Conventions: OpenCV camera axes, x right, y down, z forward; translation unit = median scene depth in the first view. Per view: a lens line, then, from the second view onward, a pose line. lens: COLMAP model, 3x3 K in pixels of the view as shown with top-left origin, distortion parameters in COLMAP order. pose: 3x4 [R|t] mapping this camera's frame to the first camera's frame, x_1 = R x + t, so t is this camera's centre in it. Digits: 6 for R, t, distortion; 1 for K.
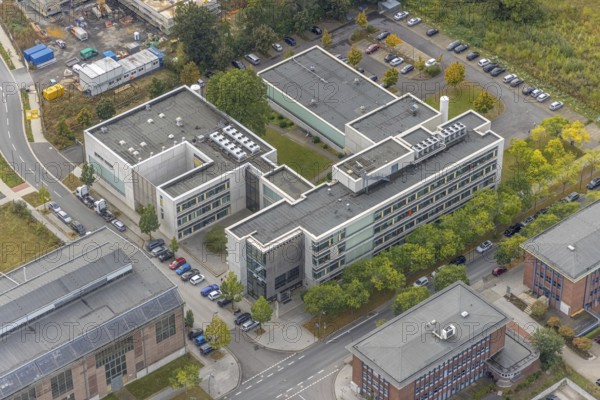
lens RADIAL K [[1859.6, 0, 300.0], [0, 1859.6, 200.0], [0, 0, 1]] dist [0.107676, -0.013624]
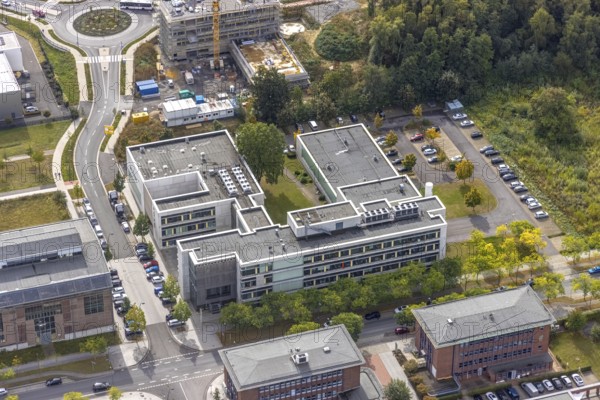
lens RADIAL K [[1859.6, 0, 300.0], [0, 1859.6, 200.0], [0, 0, 1]] dist [0.107676, -0.013624]
pose [[0.931433, 0.205320, -0.300461, 0.366903], [-0.225471, 0.973670, -0.033606, 0.011809], [0.285650, 0.099047, 0.953202, -0.118748]]
